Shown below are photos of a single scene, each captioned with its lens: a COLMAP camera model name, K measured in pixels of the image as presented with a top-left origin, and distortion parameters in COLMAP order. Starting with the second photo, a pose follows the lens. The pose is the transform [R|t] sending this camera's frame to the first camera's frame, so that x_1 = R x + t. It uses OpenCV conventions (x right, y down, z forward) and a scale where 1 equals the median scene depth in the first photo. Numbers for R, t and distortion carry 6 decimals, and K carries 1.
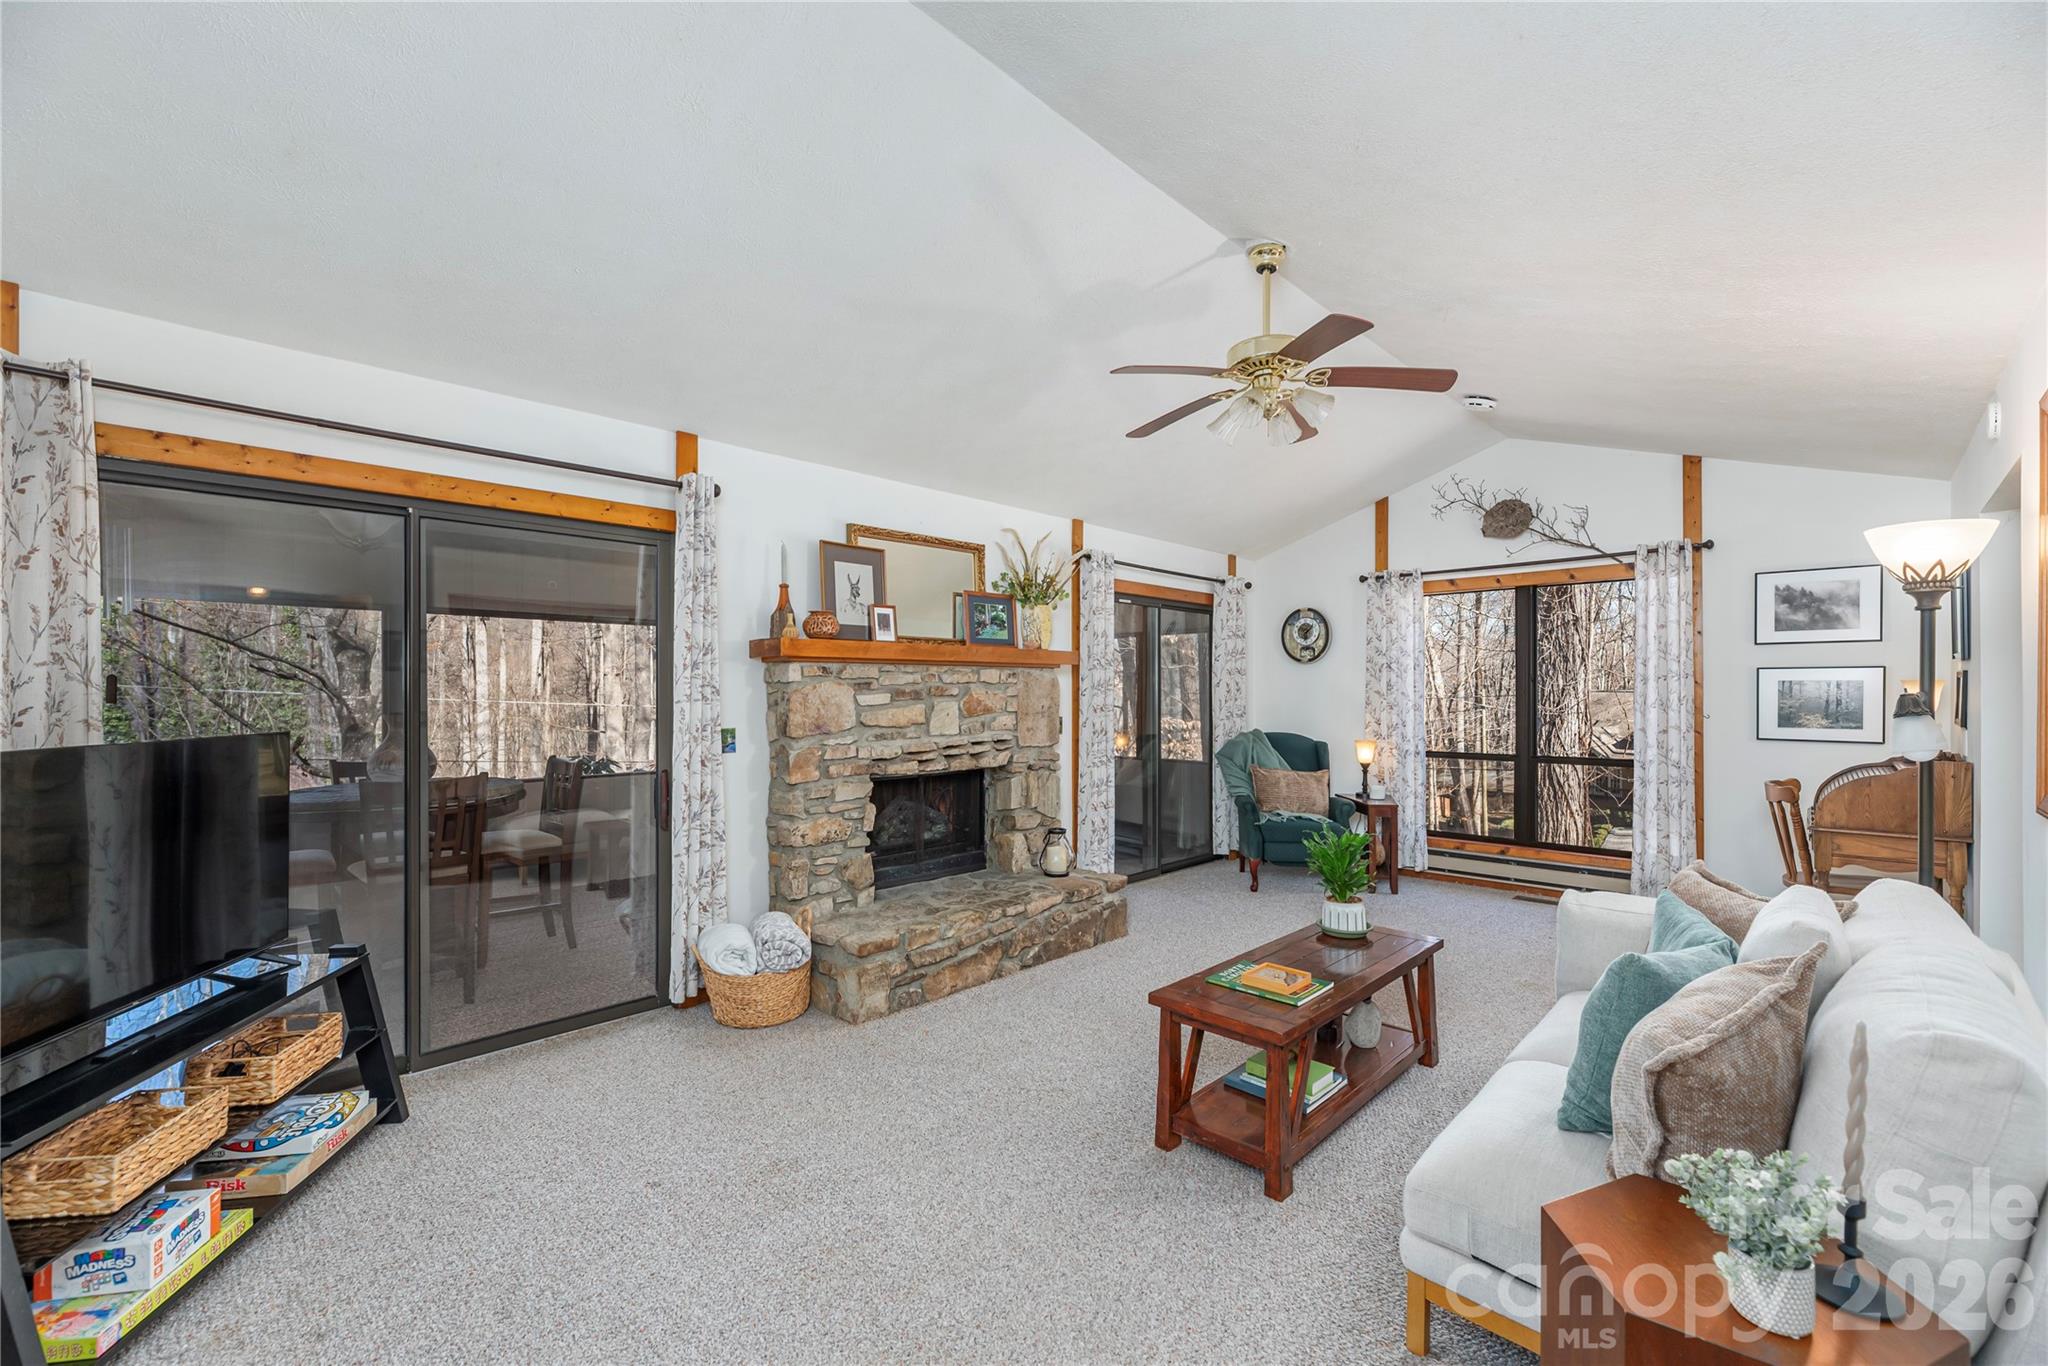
lens RADIAL K [[829.7, 0, 1024.3], [0, 829.7, 686.5], [0, 0, 1]] dist [-0.001632, -0.001521]
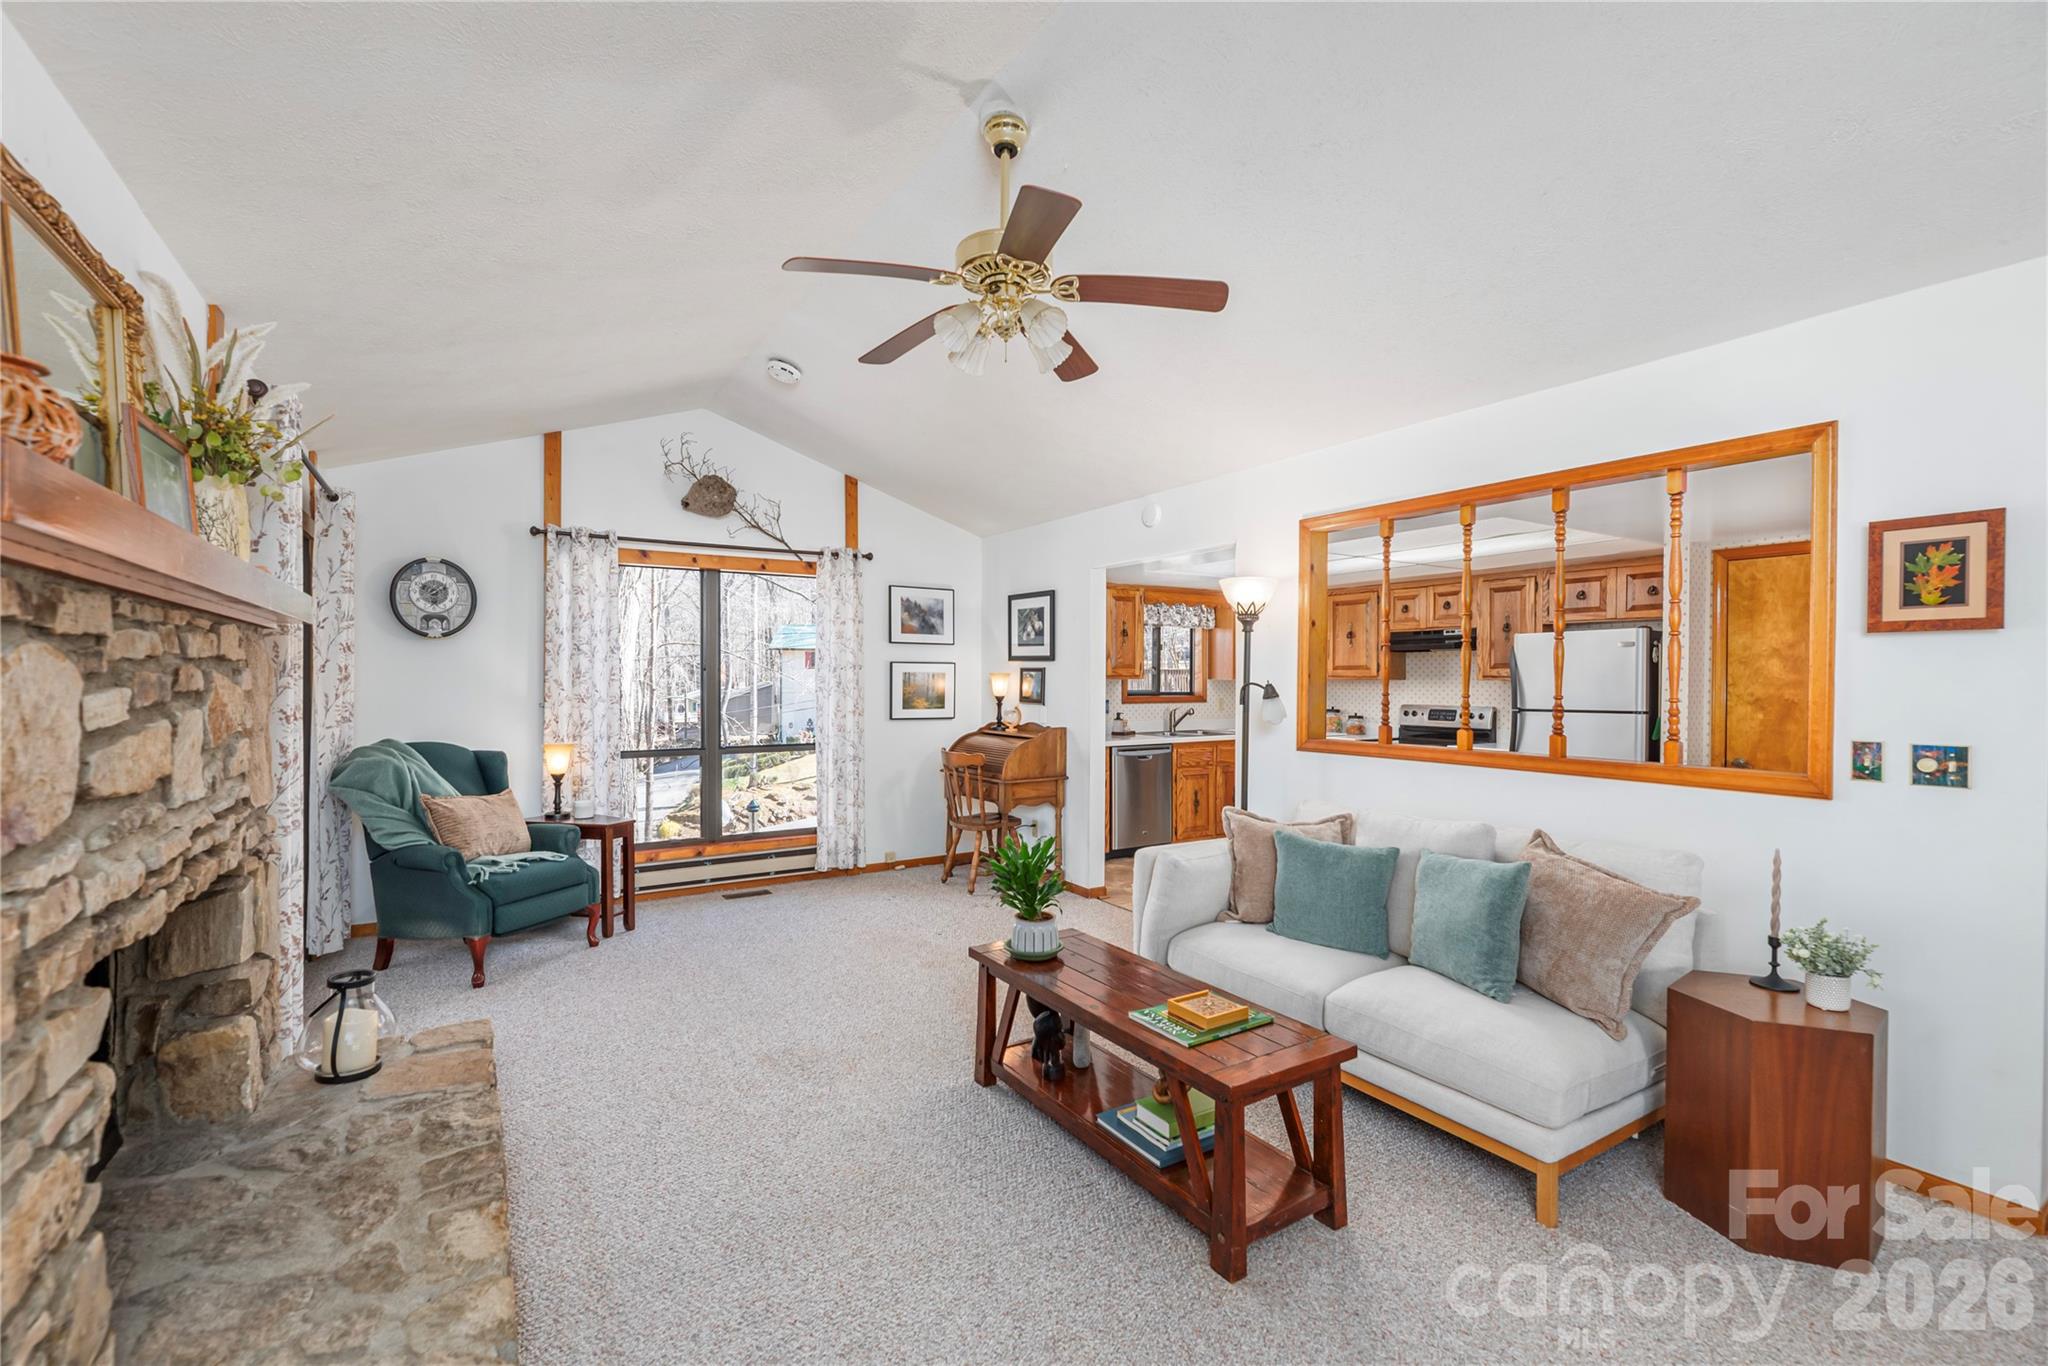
lens RADIAL K [[873.6, 0, 1006.9], [0, 873.6, 685.3], [0, 0, 1]] dist [-0.013495, 0.000537]
pose [[0.238124, -0.004997, 0.971222, -0.361546], [-0.007811, 0.999945, 0.007060, 0.002220], [-0.971203, -0.009268, 0.238072, 0.551698]]
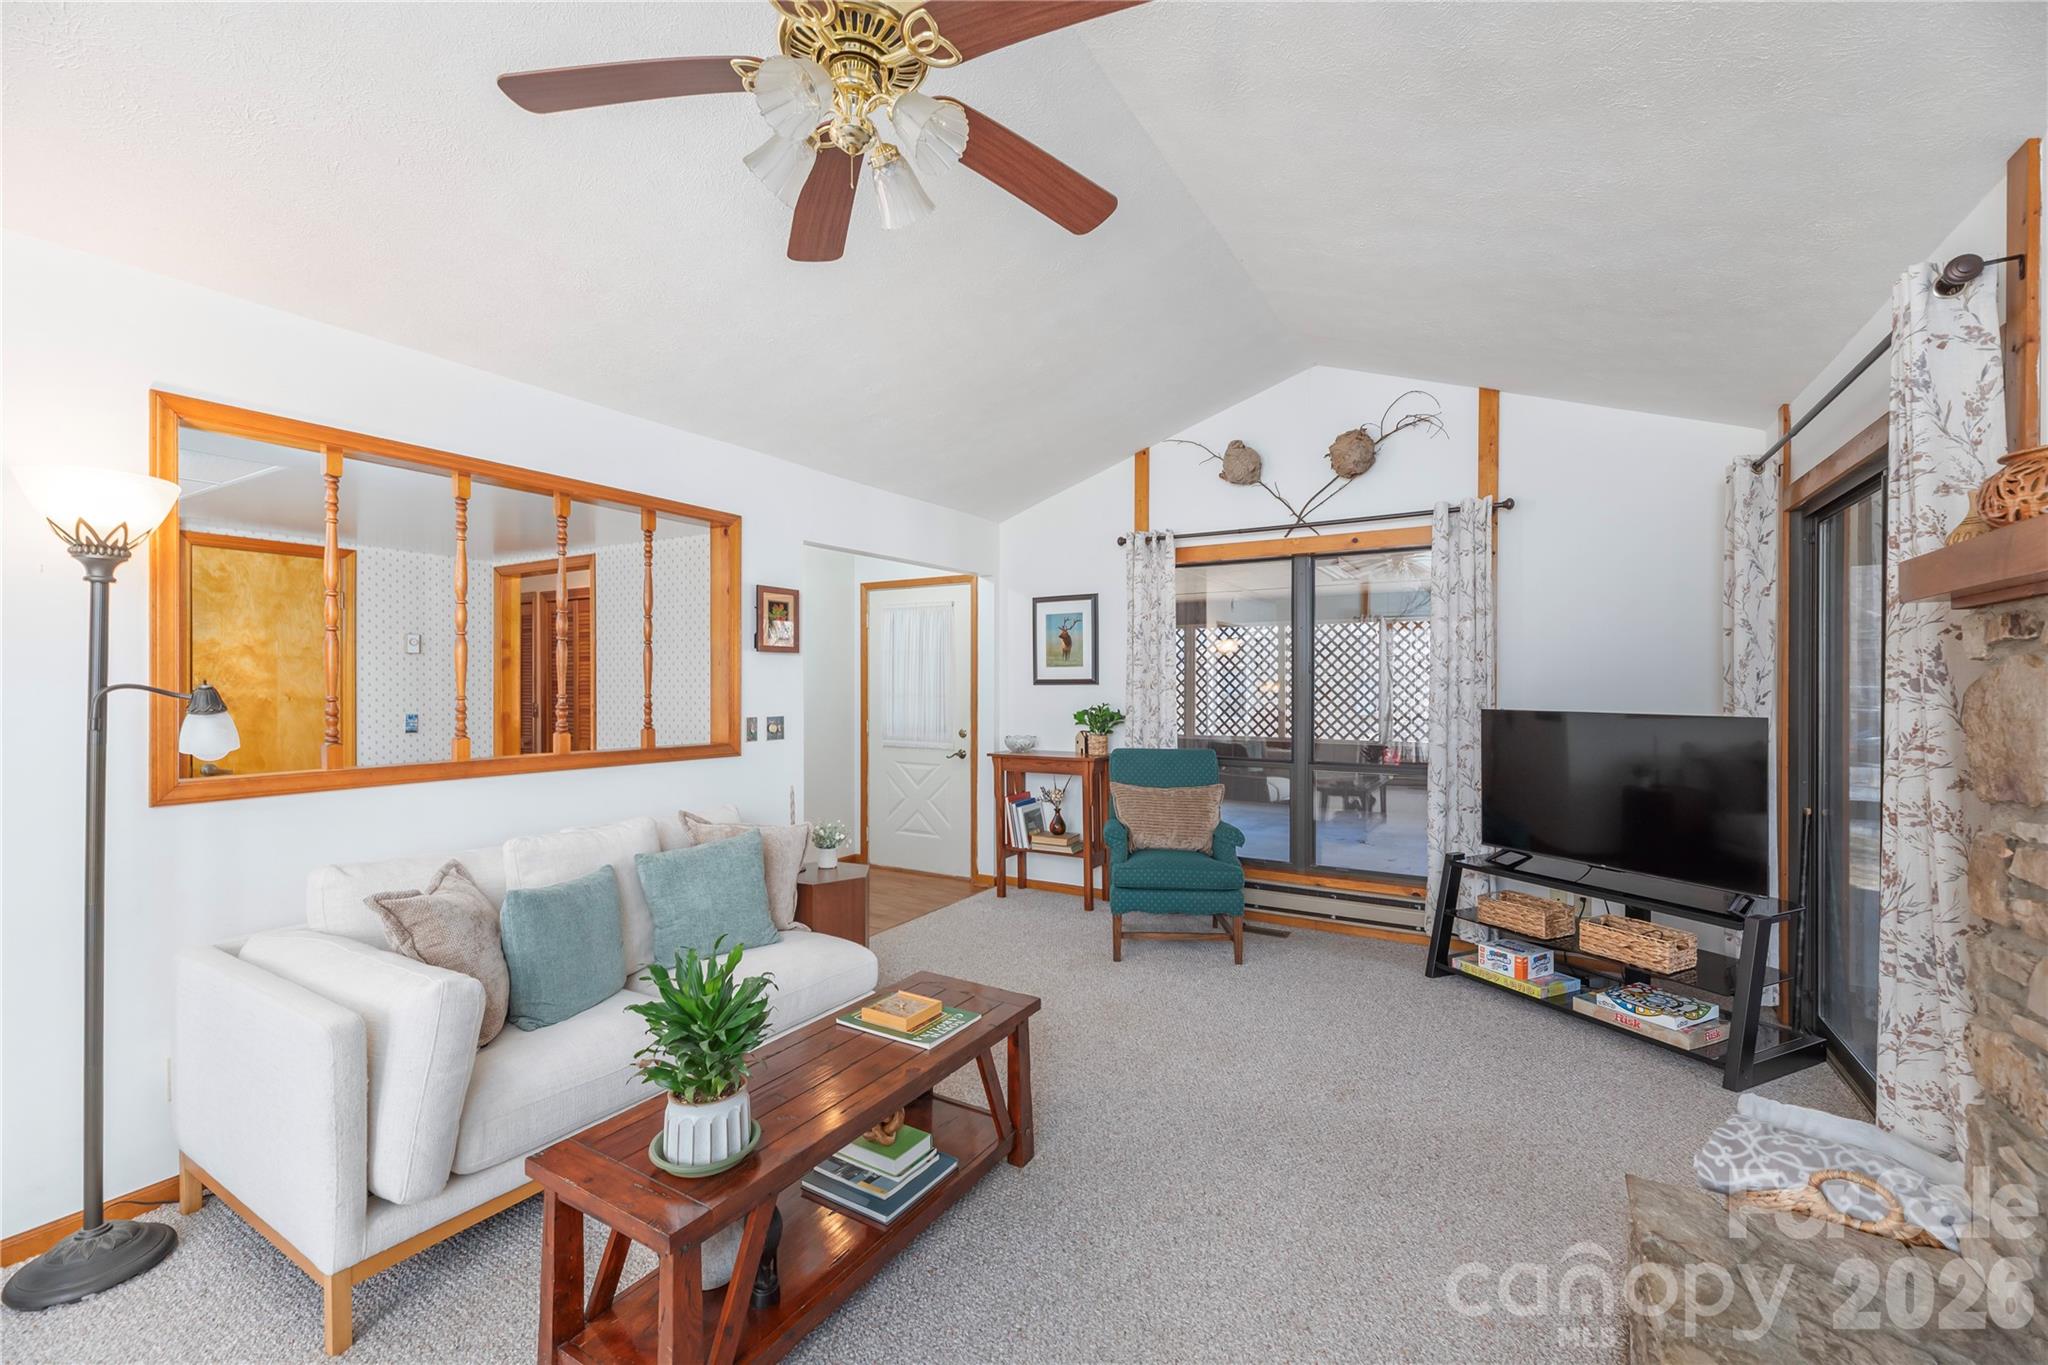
lens RADIAL K [[829.7, 0, 1040.9], [0, 829.7, 682.3], [0, 0, 1]] dist [-0.001632, -0.001521]
pose [[-0.967555, -0.001625, -0.252657, 0.200412], [0.000200, 0.999974, -0.007197, 0.006965], [0.252662, -0.007014, -0.967529, 1.042596]]
